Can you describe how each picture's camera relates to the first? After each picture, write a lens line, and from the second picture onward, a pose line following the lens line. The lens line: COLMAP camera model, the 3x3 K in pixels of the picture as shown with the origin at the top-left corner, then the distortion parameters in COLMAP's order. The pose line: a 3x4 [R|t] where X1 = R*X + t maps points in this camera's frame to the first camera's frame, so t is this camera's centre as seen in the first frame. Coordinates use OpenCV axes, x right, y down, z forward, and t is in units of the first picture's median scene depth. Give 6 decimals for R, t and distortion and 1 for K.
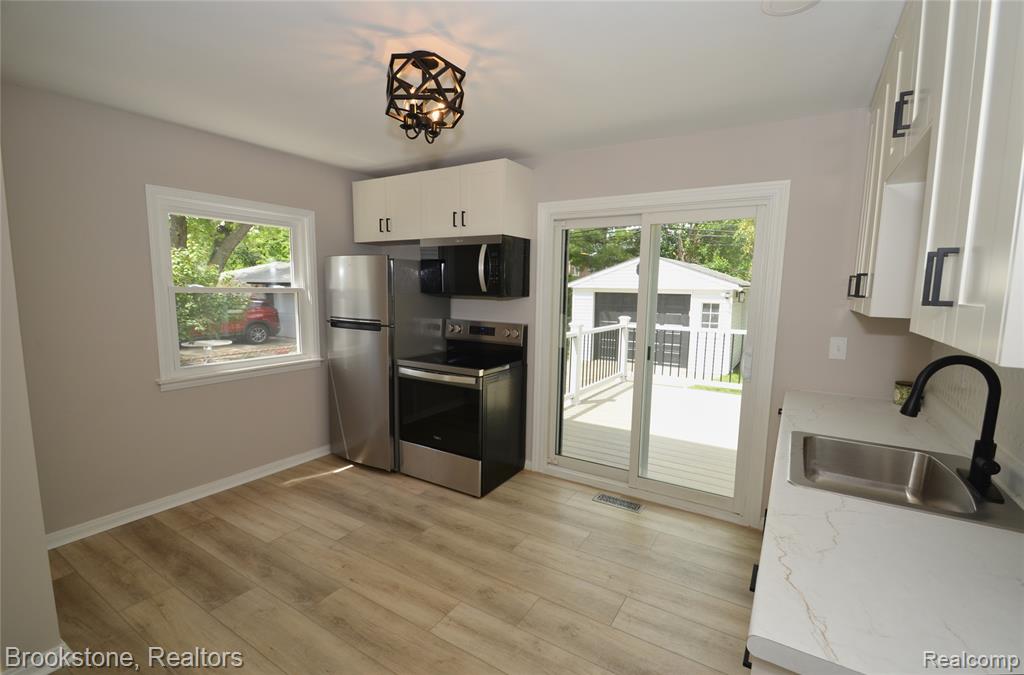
lens RADIAL K [[457.9, 0, 521.1], [0, 457.9, 352.6], [0, 0, 1]] dist [0.001770, 0.000008]
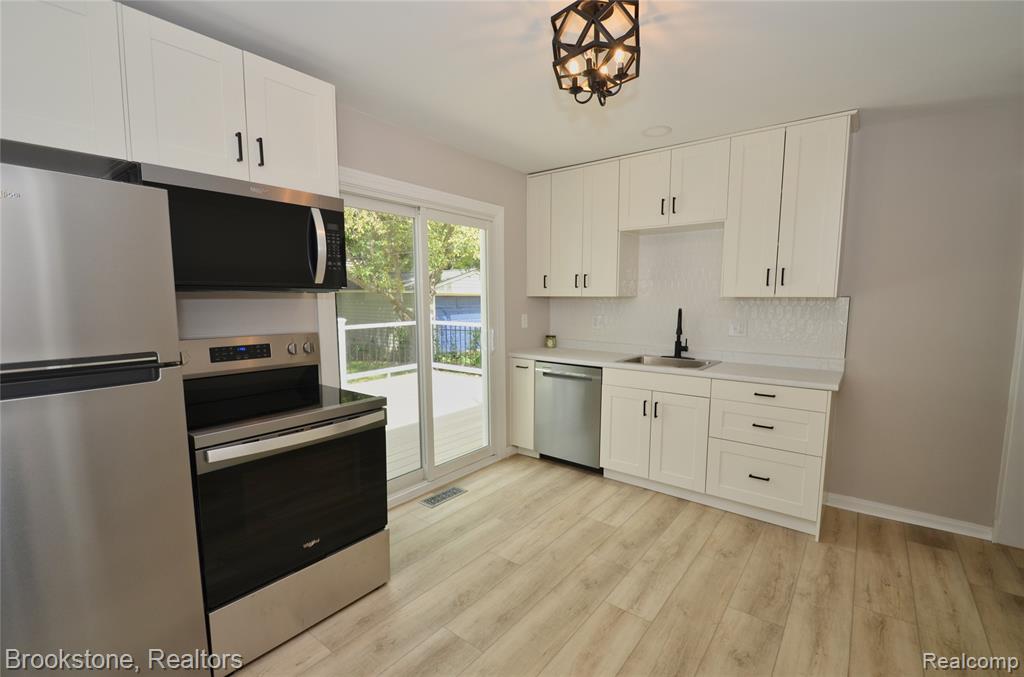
lens RADIAL K [[447.7, 0, 522.0], [0, 447.7, 347.0], [0, 0, 1]] dist [-0.001315, -0.000988]
pose [[0.106180, -0.127816, 0.986098, -0.821588], [0.141128, 0.983602, 0.112296, -0.092880], [-0.984281, 0.127242, 0.122477, 0.801240]]
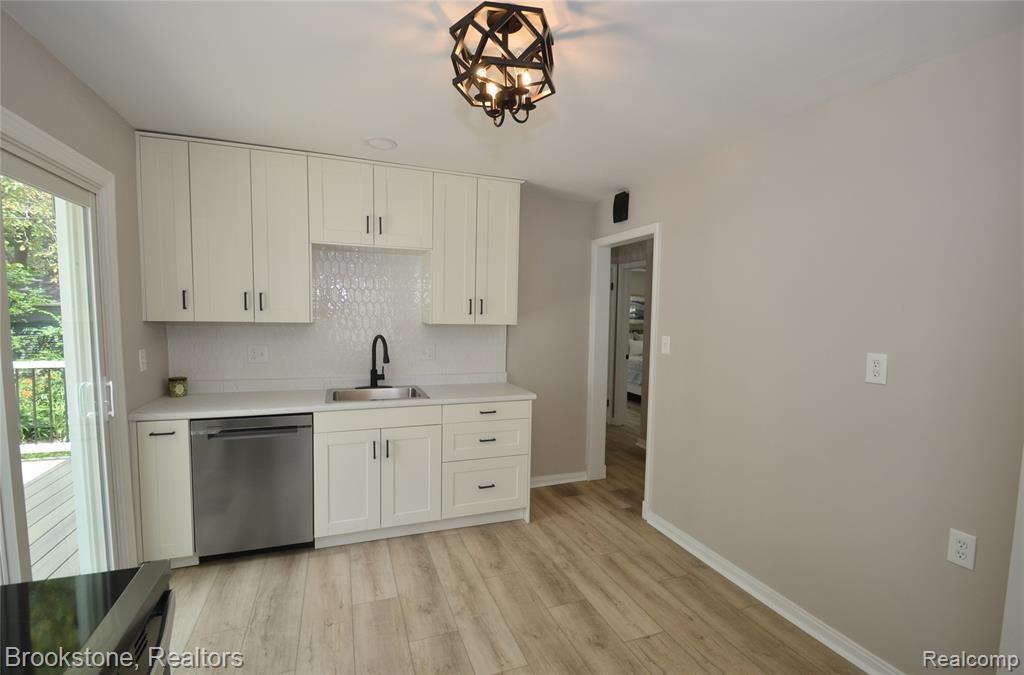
lens RADIAL K [[454.9, 0, 513.6], [0, 454.9, 346.2], [0, 0, 1]] dist [0.001316, -0.000302]
pose [[-0.783181, -0.076125, 0.617116, -0.534276], [0.056937, 0.979528, 0.193090, -0.178433], [-0.619182, 0.186361, -0.762813, 1.207418]]
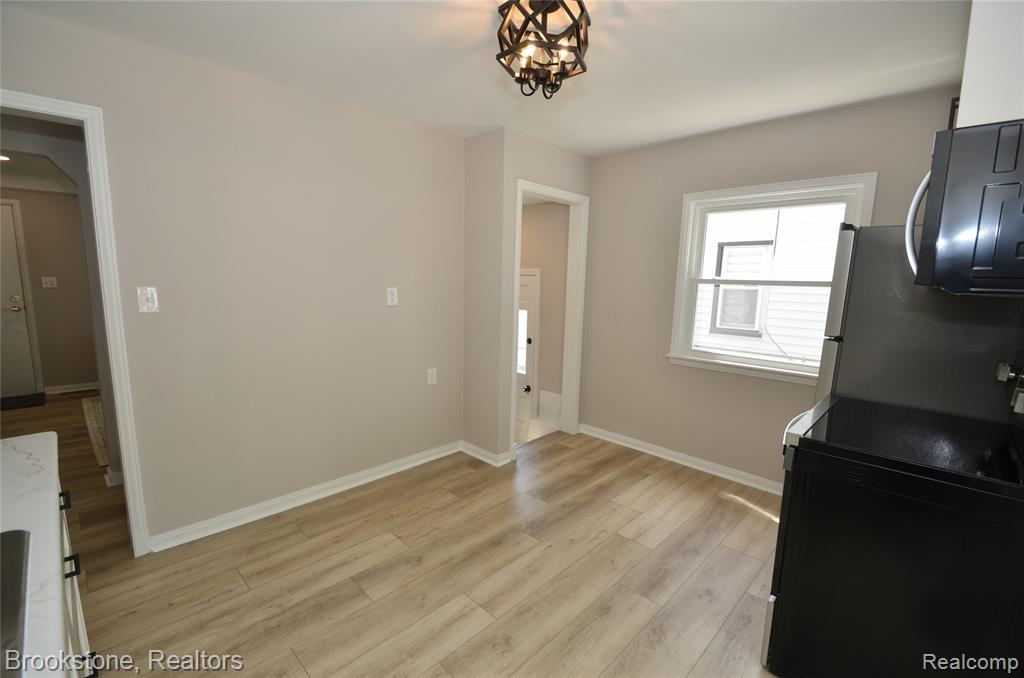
lens RADIAL K [[454.9, 0, 513.6], [0, 454.9, 347.7], [0, 0, 1]] dist [0.001316, -0.000302]
pose [[-0.237348, 0.130721, -0.962589, 0.522744], [-0.166151, 0.970840, 0.172810, -0.103545], [0.957110, 0.200951, -0.208708, 0.901571]]
